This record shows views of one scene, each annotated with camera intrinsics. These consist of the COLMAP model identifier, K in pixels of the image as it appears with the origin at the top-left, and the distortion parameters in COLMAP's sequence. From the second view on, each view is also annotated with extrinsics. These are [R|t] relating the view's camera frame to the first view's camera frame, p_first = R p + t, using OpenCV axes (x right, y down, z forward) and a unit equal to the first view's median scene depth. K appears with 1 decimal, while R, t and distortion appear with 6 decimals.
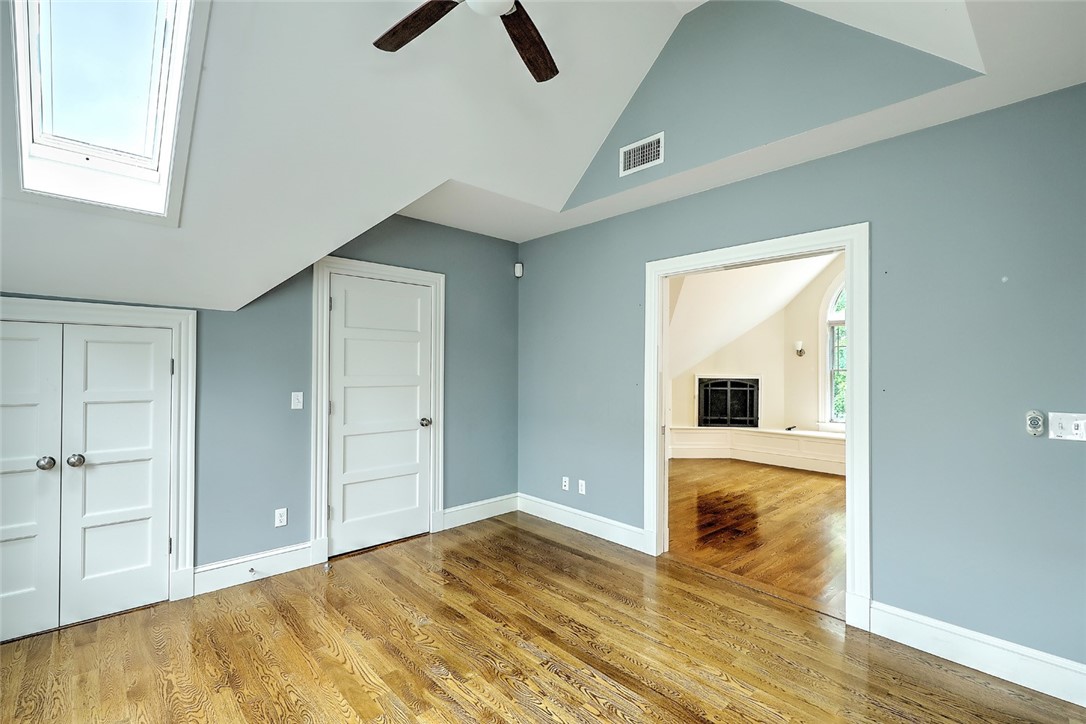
lens RADIAL K [[475.6, 0, 539.5], [0, 475.6, 364.6], [0, 0, 1]] dist [0.004534, 0.000305]
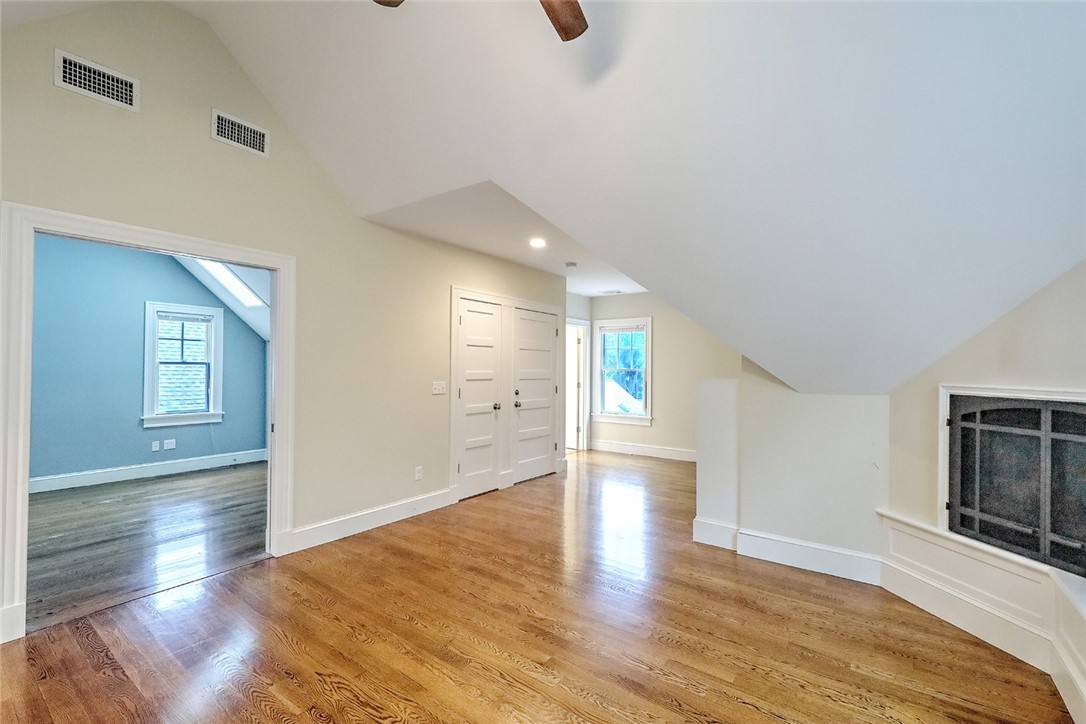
lens RADIAL K [[475.6, 0, 539.5], [0, 475.6, 364.6], [0, 0, 1]] dist [0.004534, 0.000305]
pose [[0.174199, -0.013638, -0.984616, 1.169071], [0.002002, 0.999907, -0.013496, 0.019656], [0.984709, 0.000380, 0.174210, 1.176960]]
